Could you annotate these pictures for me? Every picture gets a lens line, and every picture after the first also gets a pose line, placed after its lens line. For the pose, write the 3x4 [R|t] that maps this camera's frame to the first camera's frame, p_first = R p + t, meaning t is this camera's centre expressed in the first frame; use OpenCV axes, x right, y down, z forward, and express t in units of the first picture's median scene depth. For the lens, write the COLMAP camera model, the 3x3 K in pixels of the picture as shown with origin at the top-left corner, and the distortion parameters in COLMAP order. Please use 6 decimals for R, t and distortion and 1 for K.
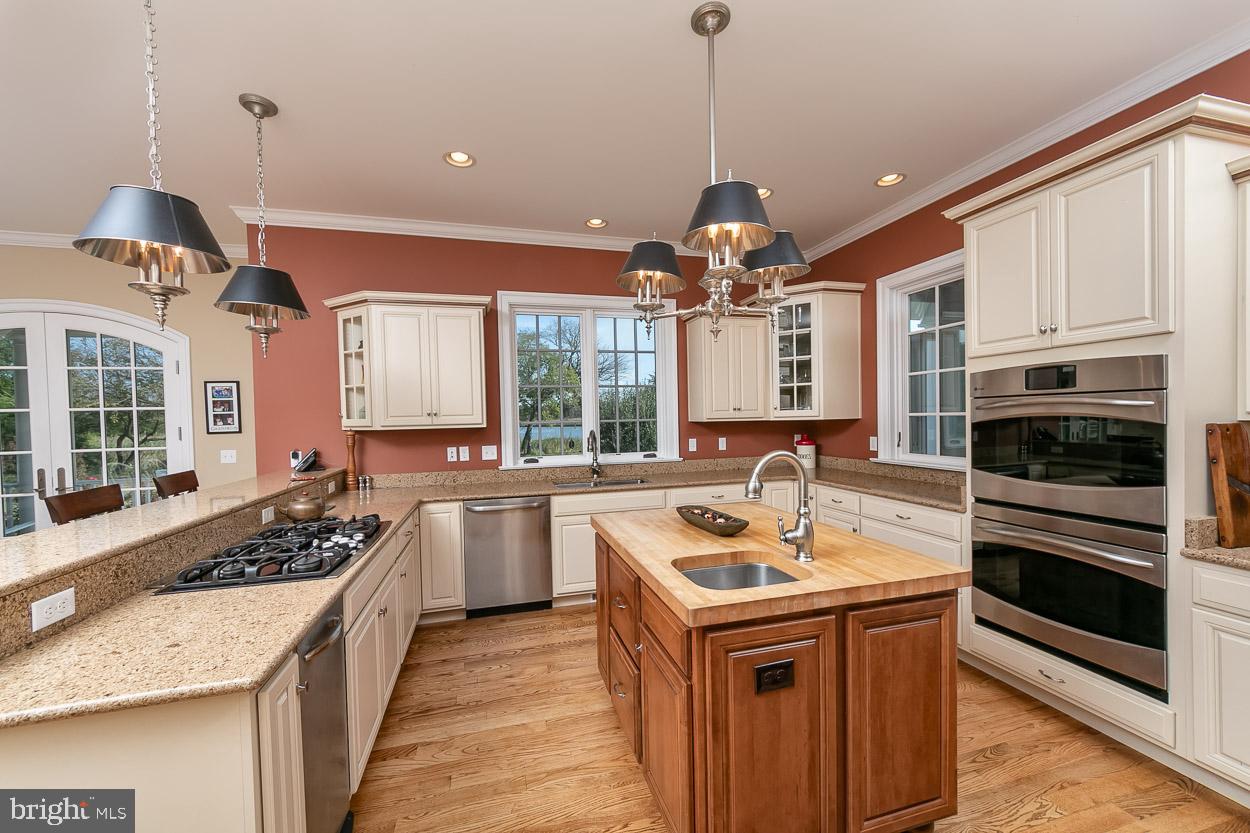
lens RADIAL K [[484.8, 0, 620.3], [0, 484.8, 421.7], [0, 0, 1]] dist [0.002792, -0.000233]
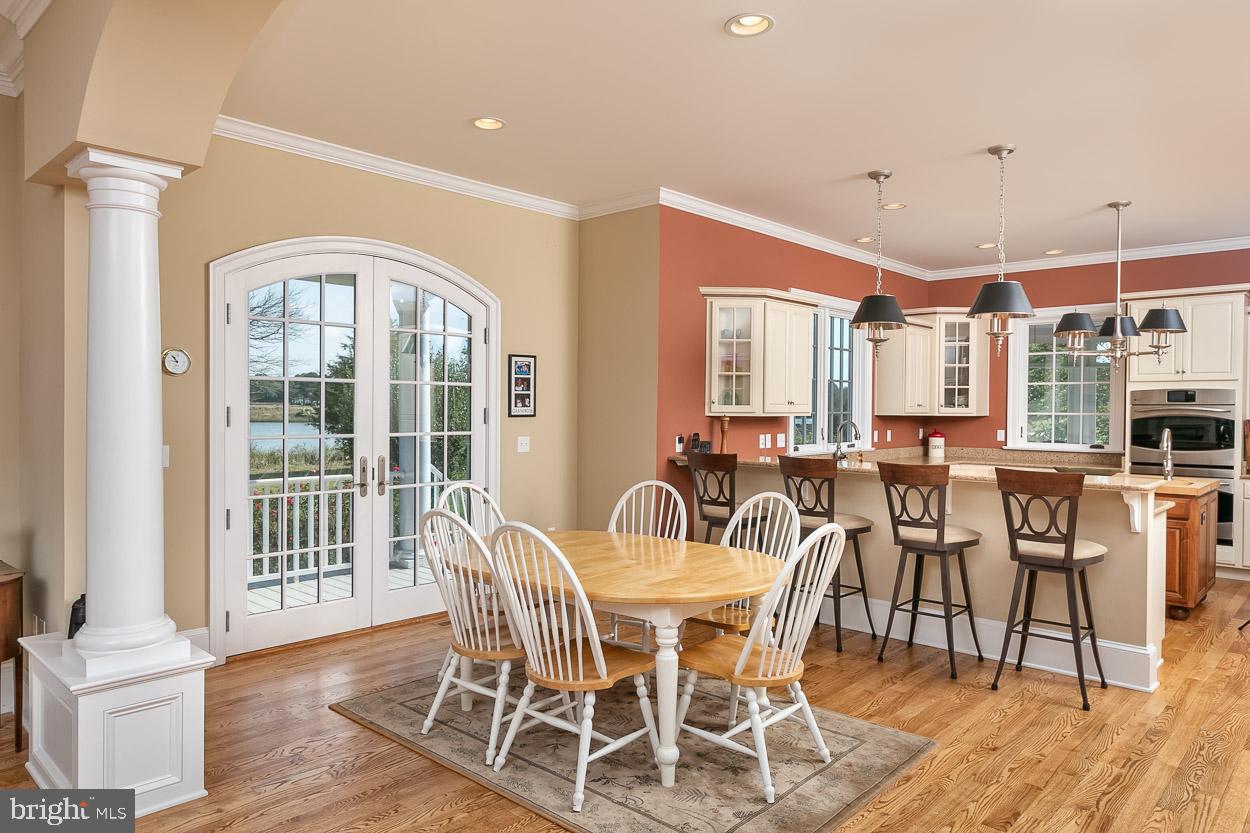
lens RADIAL K [[824.1, 0, 628.3], [0, 824.1, 421.6], [0, 0, 1]] dist [0.004335, 0.001269]
pose [[0.845503, 0.018473, 0.533651, -1.468909], [-0.019705, 0.999800, -0.003389, 0.034898], [-0.533607, -0.007650, 0.845698, -0.325438]]
